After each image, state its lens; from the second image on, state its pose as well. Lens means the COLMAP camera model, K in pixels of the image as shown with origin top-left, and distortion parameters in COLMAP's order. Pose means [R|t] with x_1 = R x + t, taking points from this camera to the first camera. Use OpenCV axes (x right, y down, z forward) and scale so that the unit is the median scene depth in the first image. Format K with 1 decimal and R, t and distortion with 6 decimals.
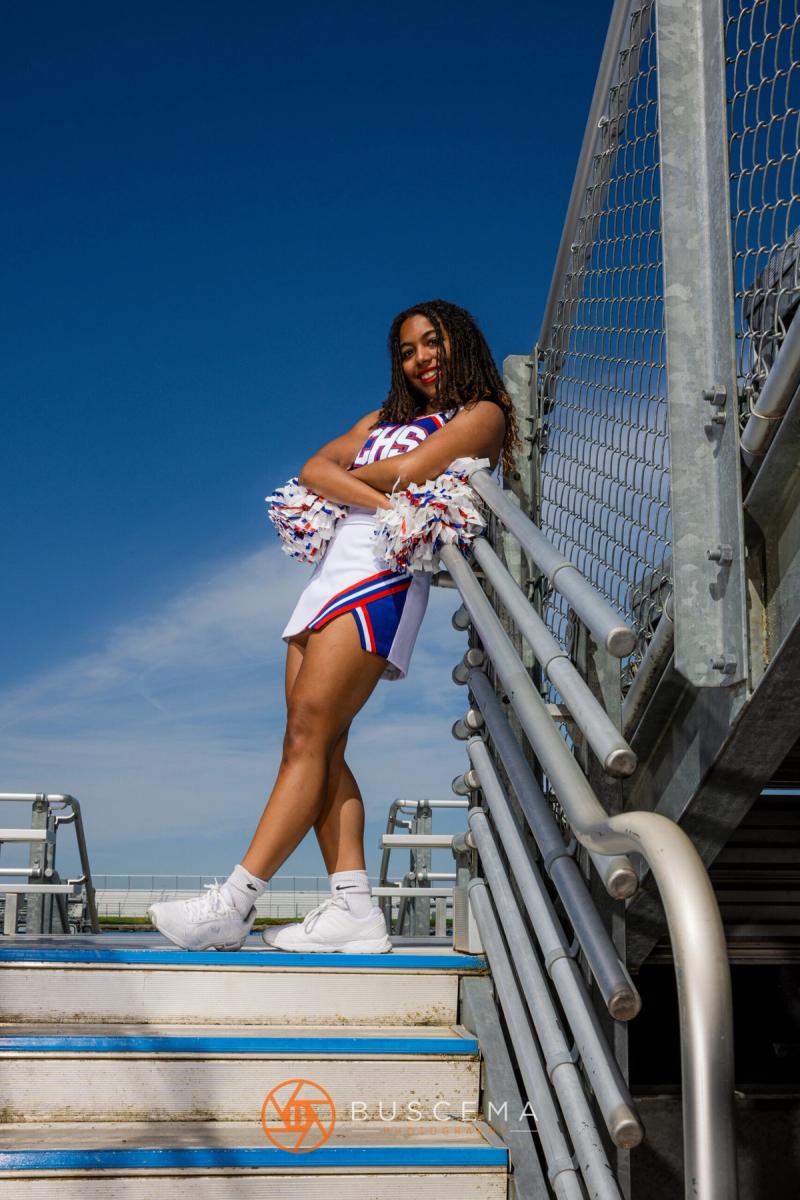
lens RADIAL K [[1374.1, 0, 422.5], [0, 1374.1, 737.5], [0, 0, 1]] dist [0.014213, 0.008831]
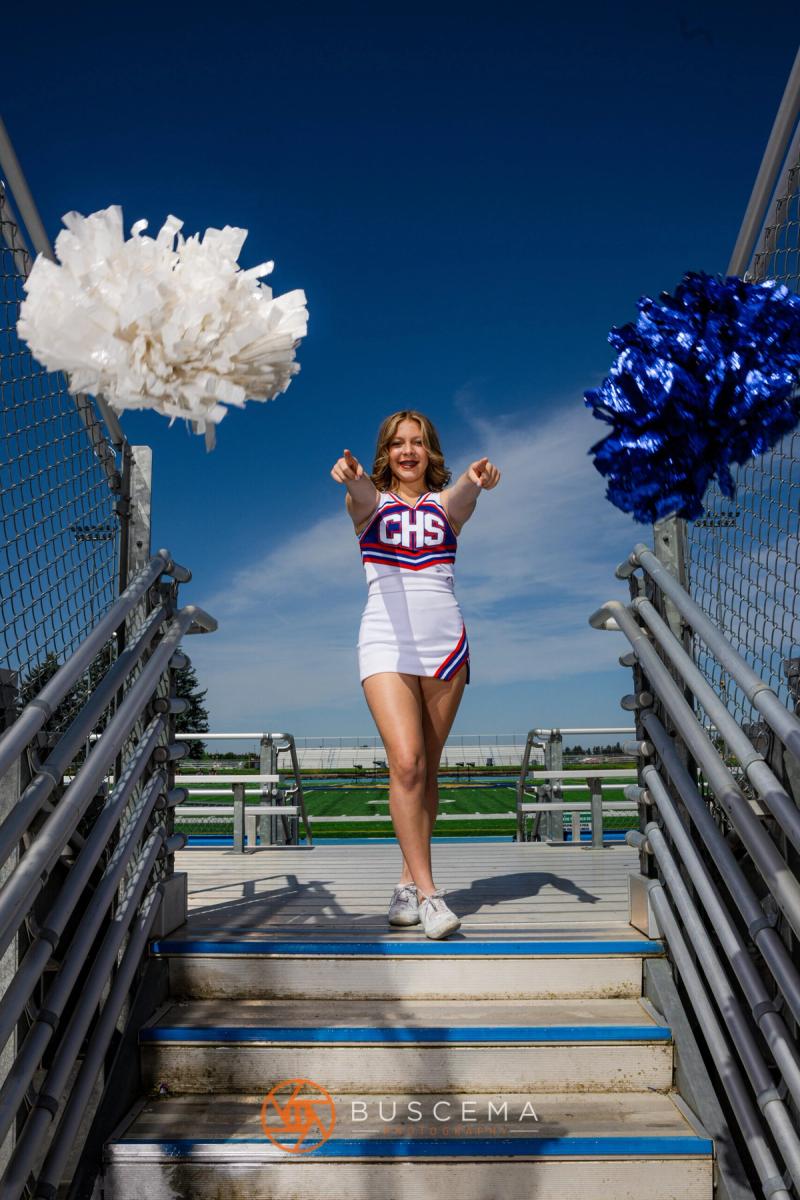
lens RADIAL K [[1036.8, 0, 405.0], [0, 1036.8, 657.2], [0, 0, 1]] dist [-0.051766, 0.004699]
pose [[0.993293, -0.032860, -0.110861, -0.091145], [0.035902, 0.999029, 0.025552, -0.160299], [0.109913, -0.029361, 0.993507, 0.060541]]
